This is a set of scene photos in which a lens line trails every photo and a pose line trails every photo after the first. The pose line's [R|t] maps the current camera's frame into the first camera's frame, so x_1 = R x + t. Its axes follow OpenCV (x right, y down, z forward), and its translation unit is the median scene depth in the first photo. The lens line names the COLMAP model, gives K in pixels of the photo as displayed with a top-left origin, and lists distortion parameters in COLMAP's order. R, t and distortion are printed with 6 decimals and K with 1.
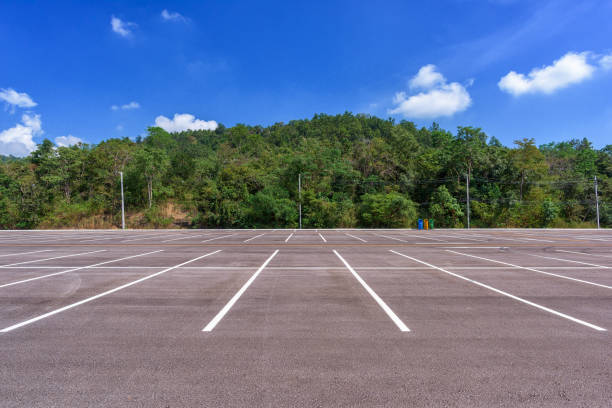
lens RADIAL K [[344.1, 0, 305.9], [0, 344.1, 214.2], [0, 0, 1]] dist [-0.001008, 0.001138]
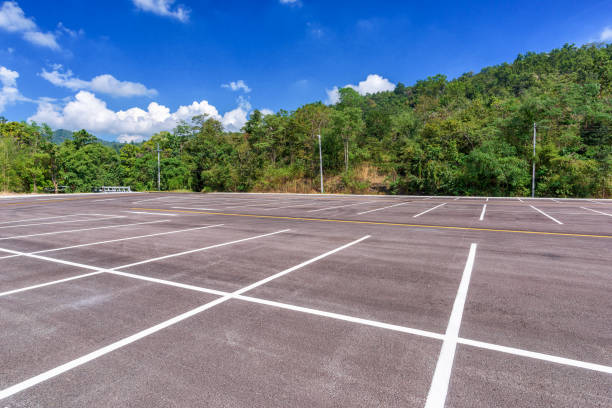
lens RADIAL K [[344.1, 0, 305.9], [0, 344.1, 214.2], [0, 0, 1]] dist [-0.001008, 0.001138]
pose [[0.879893, 0.046742, -0.472868, -0.094363], [0.002016, 0.994774, 0.102084, 0.002145], [0.475168, -0.090777, 0.875200, 0.101864]]
